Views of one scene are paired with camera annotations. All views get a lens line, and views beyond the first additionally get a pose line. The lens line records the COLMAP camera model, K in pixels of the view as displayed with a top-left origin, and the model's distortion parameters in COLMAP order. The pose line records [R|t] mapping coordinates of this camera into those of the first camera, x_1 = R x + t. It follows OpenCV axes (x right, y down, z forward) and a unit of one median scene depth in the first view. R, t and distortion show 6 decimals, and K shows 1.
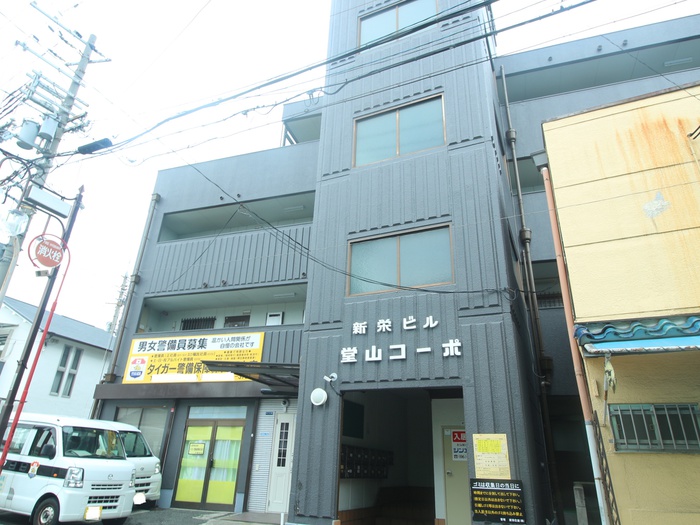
lens RADIAL K [[450.5, 0, 350.0], [0, 450.5, 262.5], [0, 0, 1]] dist [0.004642, -0.003732]
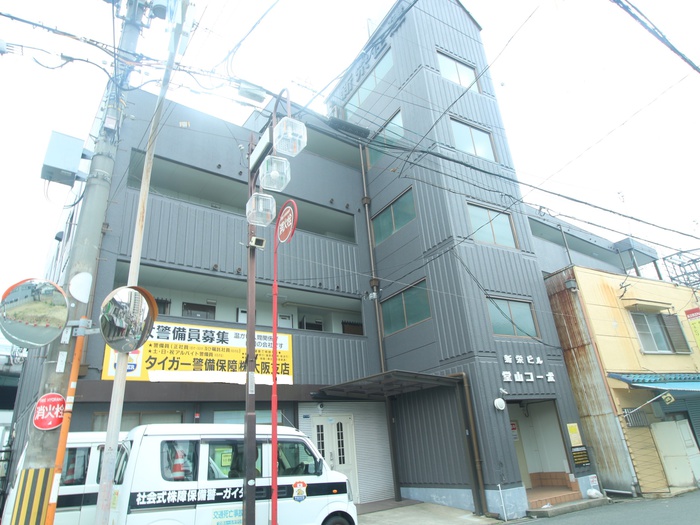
lens RADIAL K [[450.5, 0, 350.0], [0, 450.5, 262.5], [0, 0, 1]] dist [0.004642, -0.003732]
pose [[0.566952, 0.241384, 0.787591, -1.014777], [-0.249726, 0.961474, -0.114909, 0.090138], [-0.784986, -0.131534, 0.605389, 0.344045]]
